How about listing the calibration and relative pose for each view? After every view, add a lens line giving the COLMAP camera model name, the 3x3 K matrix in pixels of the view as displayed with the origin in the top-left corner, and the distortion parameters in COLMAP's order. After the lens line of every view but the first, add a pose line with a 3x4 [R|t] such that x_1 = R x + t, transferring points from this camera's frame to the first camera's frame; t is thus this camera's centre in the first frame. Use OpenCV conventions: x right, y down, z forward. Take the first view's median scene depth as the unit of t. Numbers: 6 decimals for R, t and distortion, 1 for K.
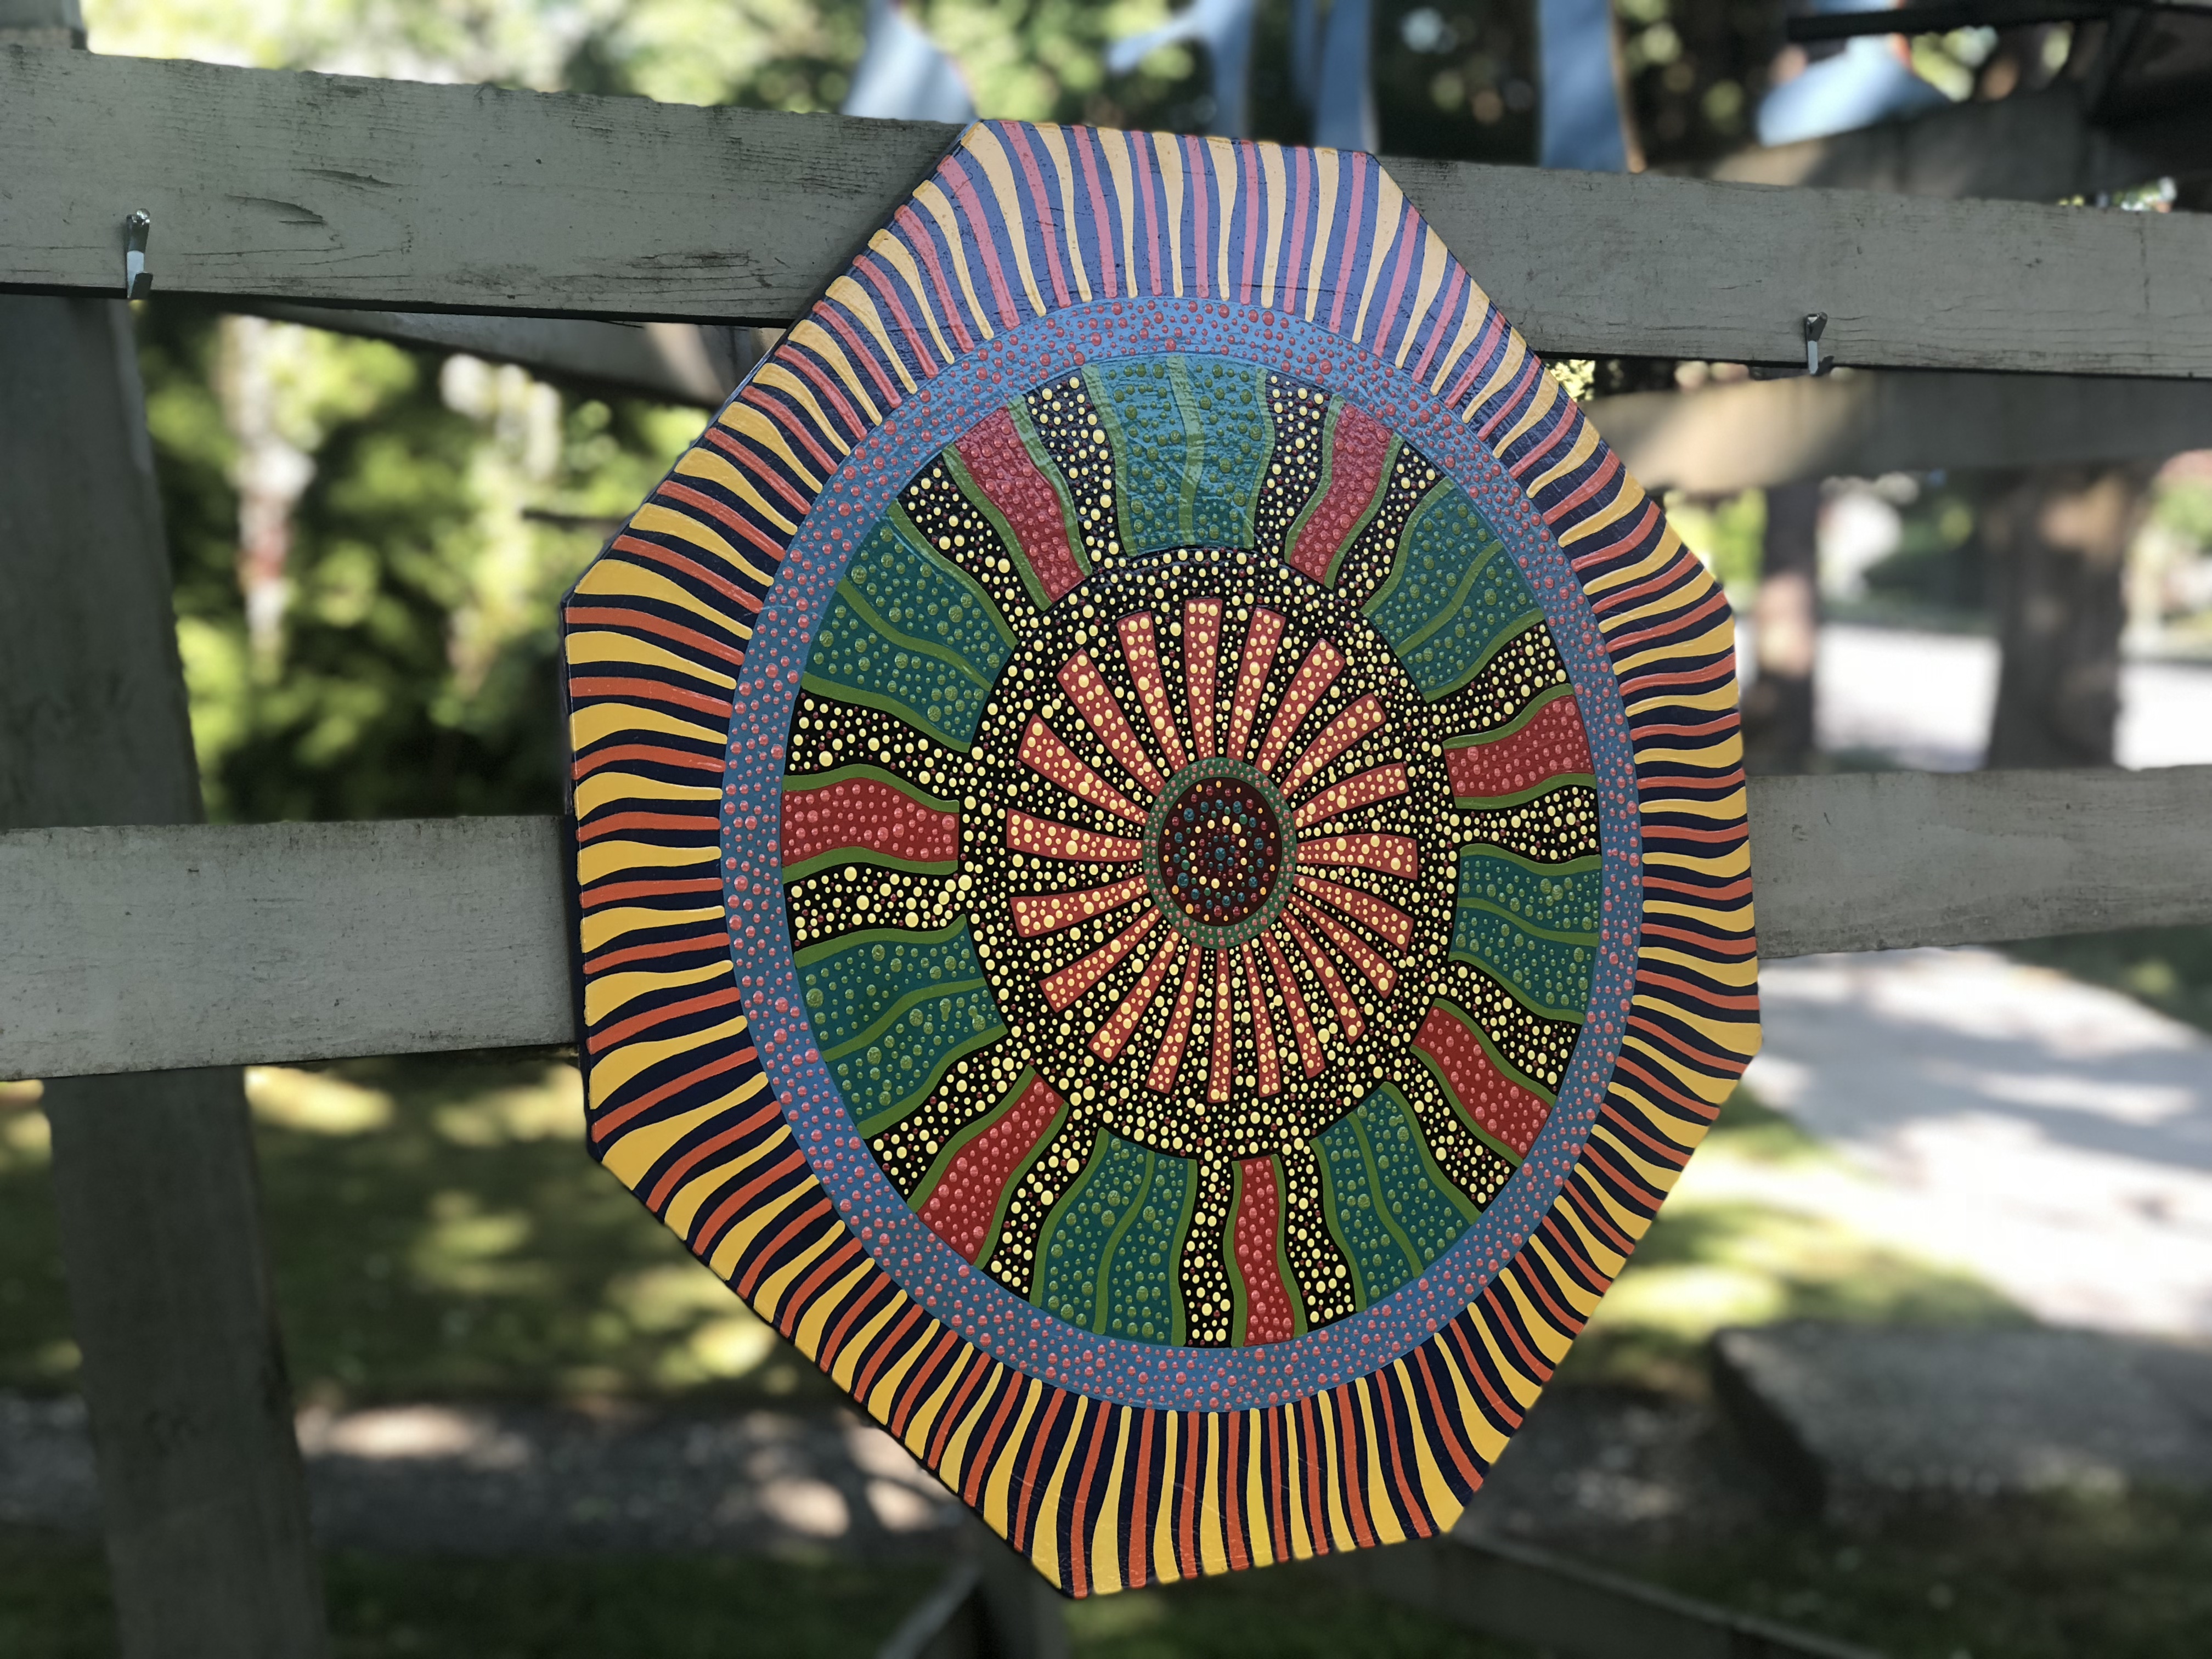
lens RADIAL K [[3685.5, 0, 1096.0], [0, 3685.5, 823.2], [0, 0, 1]] dist [0.092377, -0.120380]
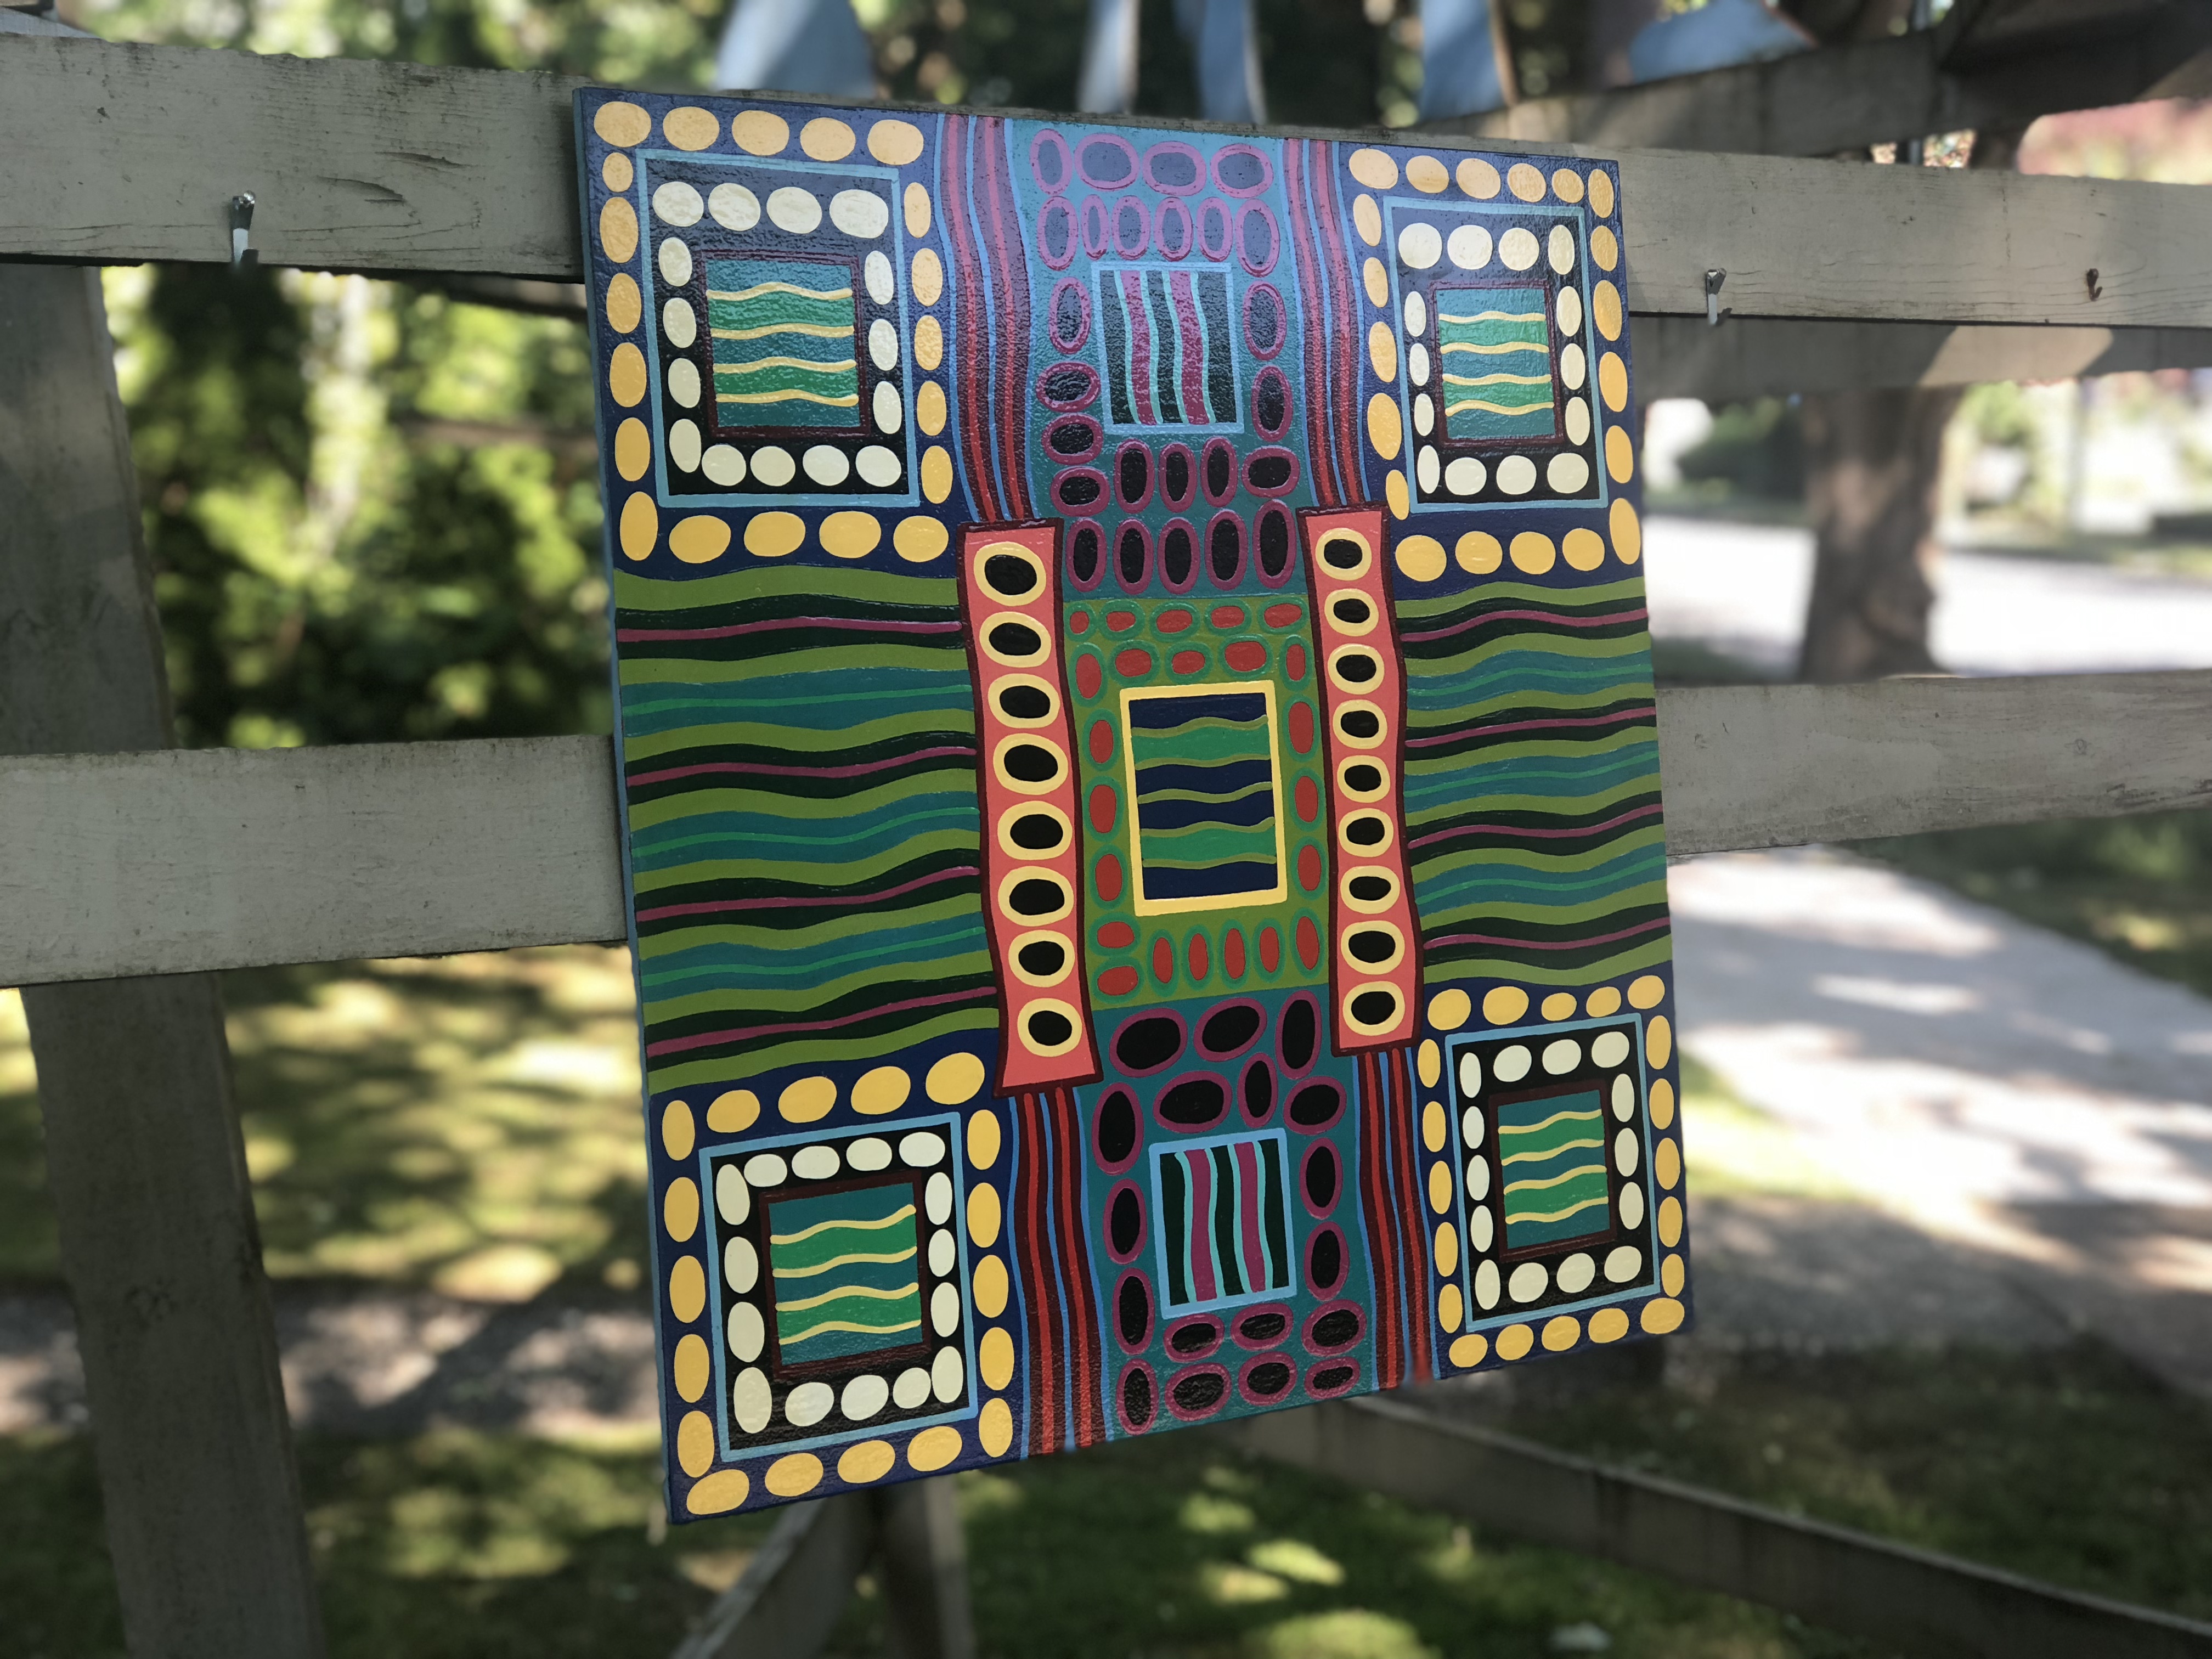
lens RADIAL K [[3709.7, 0, 1094.1], [0, 3709.7, 830.0], [0, 0, 1]] dist [0.075361, -0.012077]
pose [[0.998704, -0.005056, 0.050640, -0.046431], [0.003422, 0.999472, 0.032299, -0.007302], [-0.050776, -0.032083, 0.998195, -0.099371]]
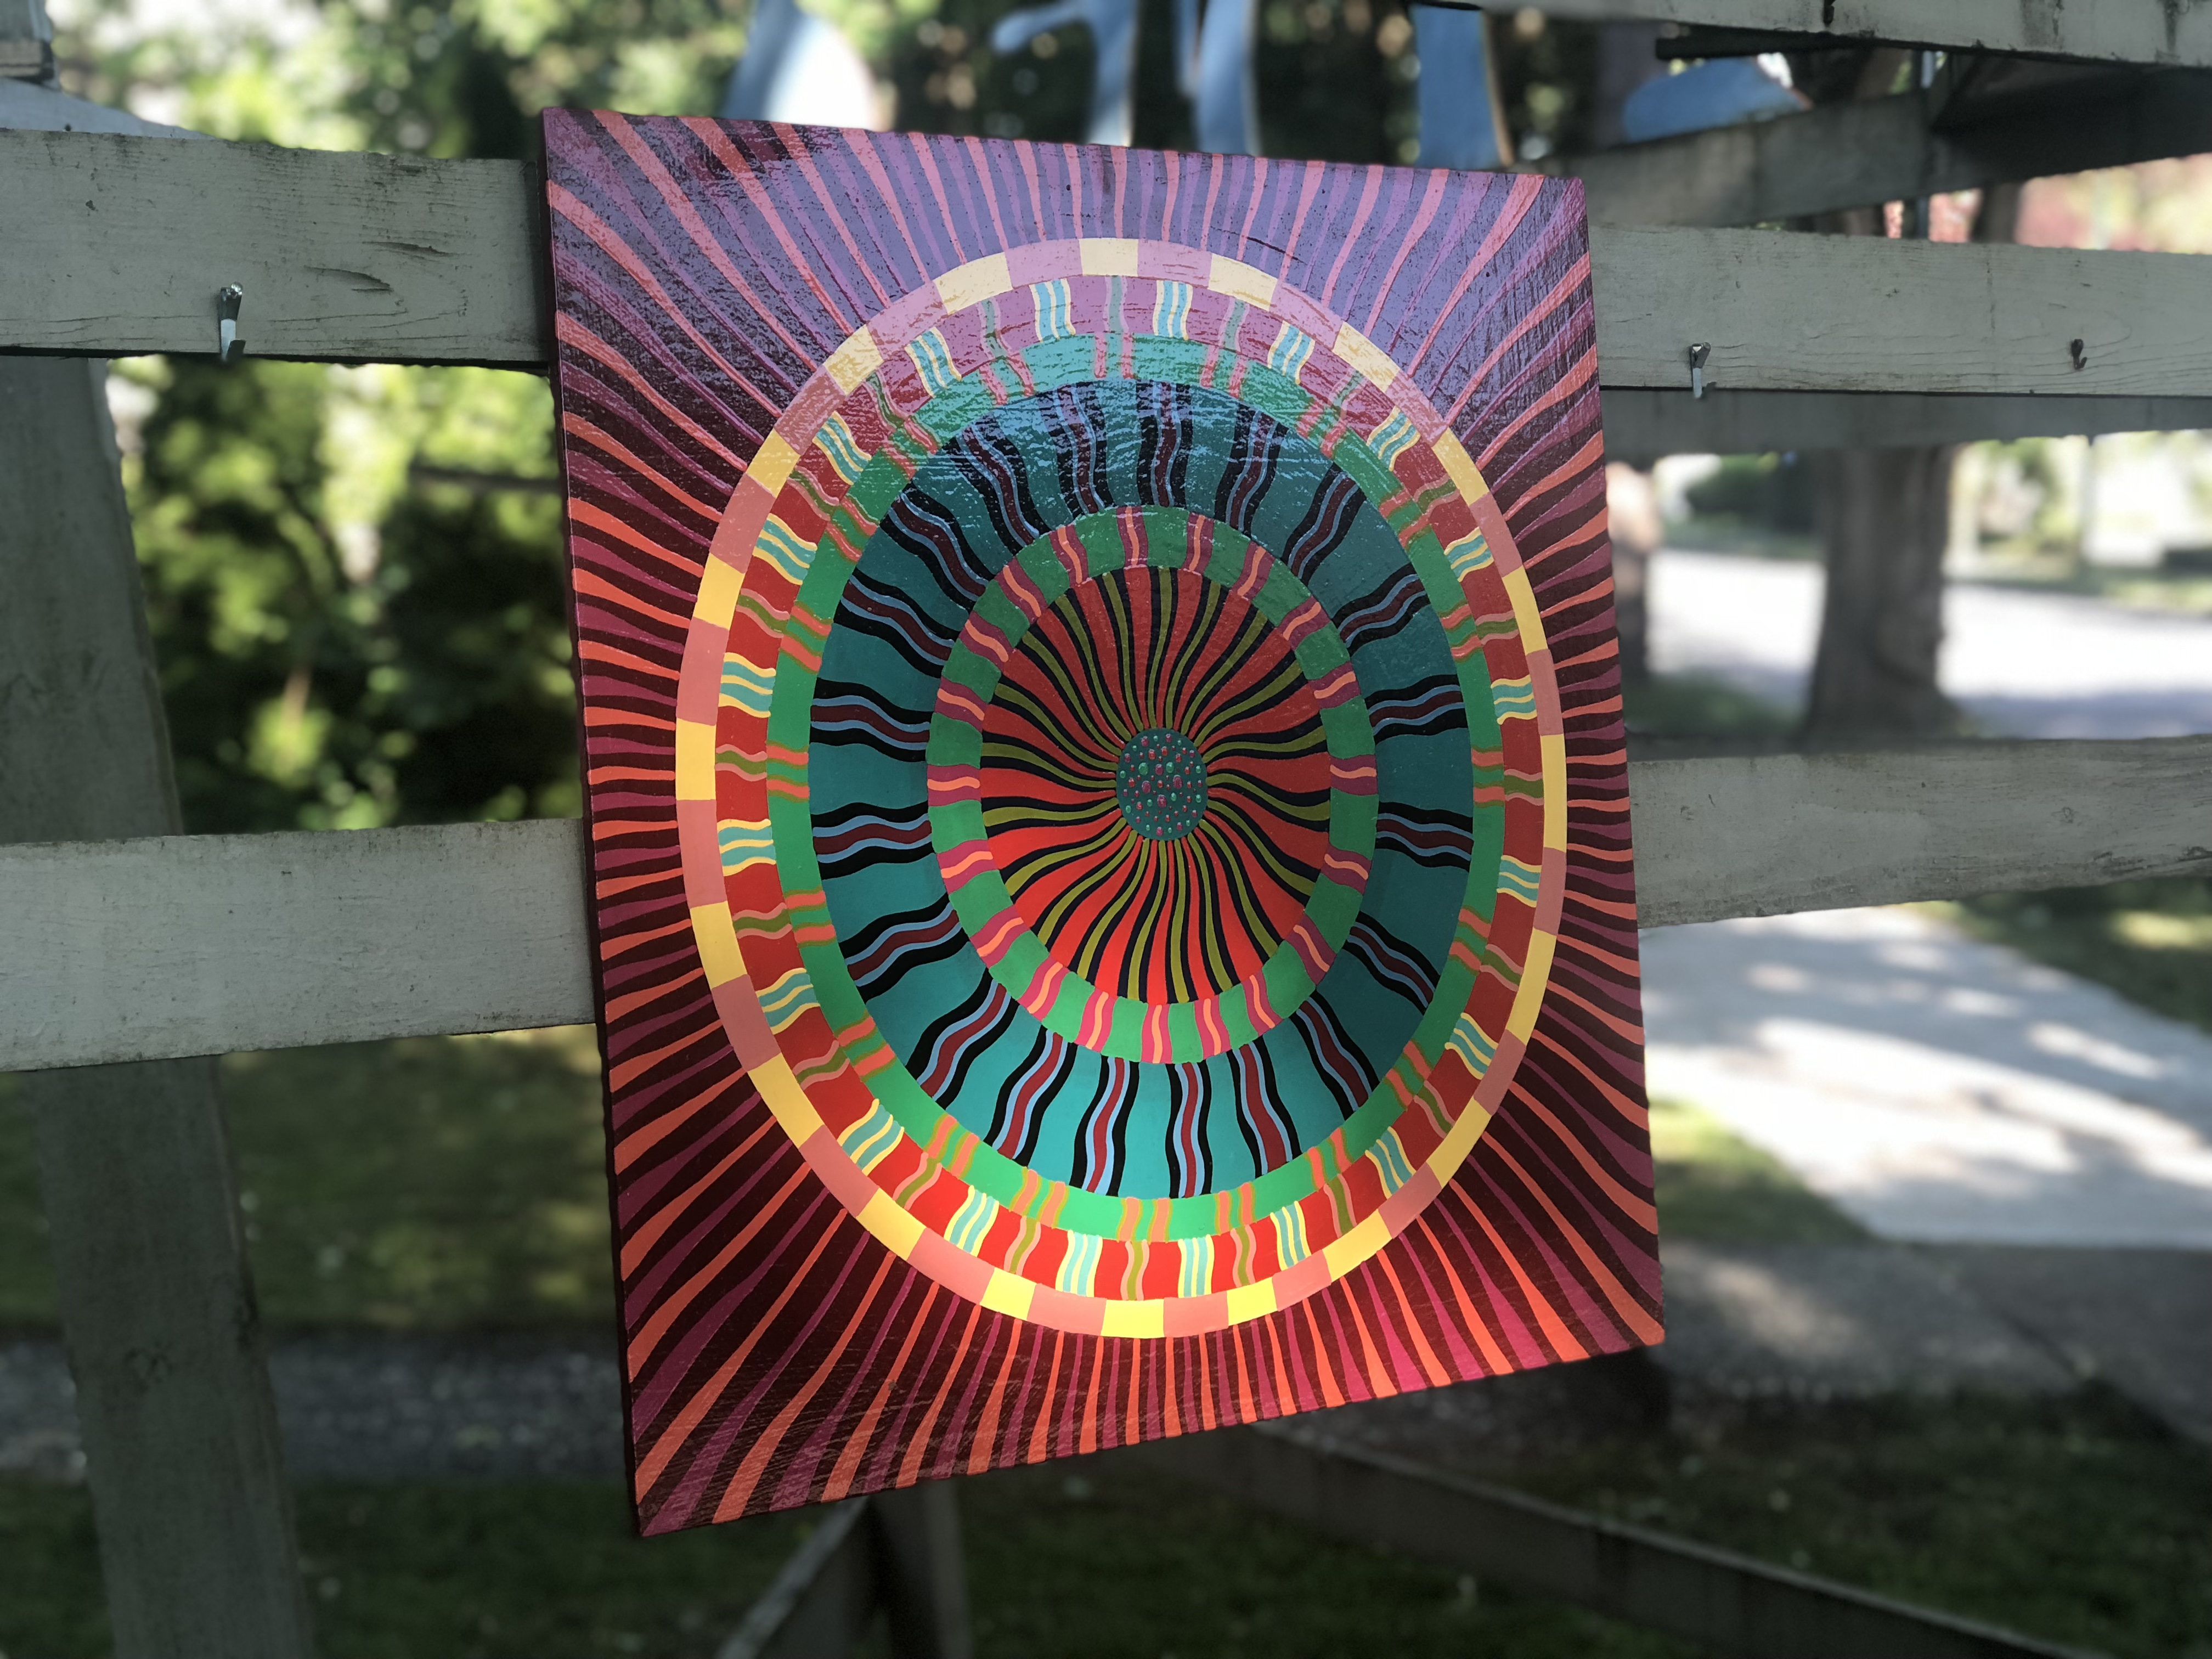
lens RADIAL K [[3712.3, 0, 1096.3], [0, 3712.3, 823.6], [0, 0, 1]] dist [0.059719, 0.104383]
pose [[0.998857, -0.006021, 0.047424, -0.039055], [0.004976, 0.999743, 0.022120, -0.019450], [-0.047545, -0.021859, 0.998630, -0.104471]]
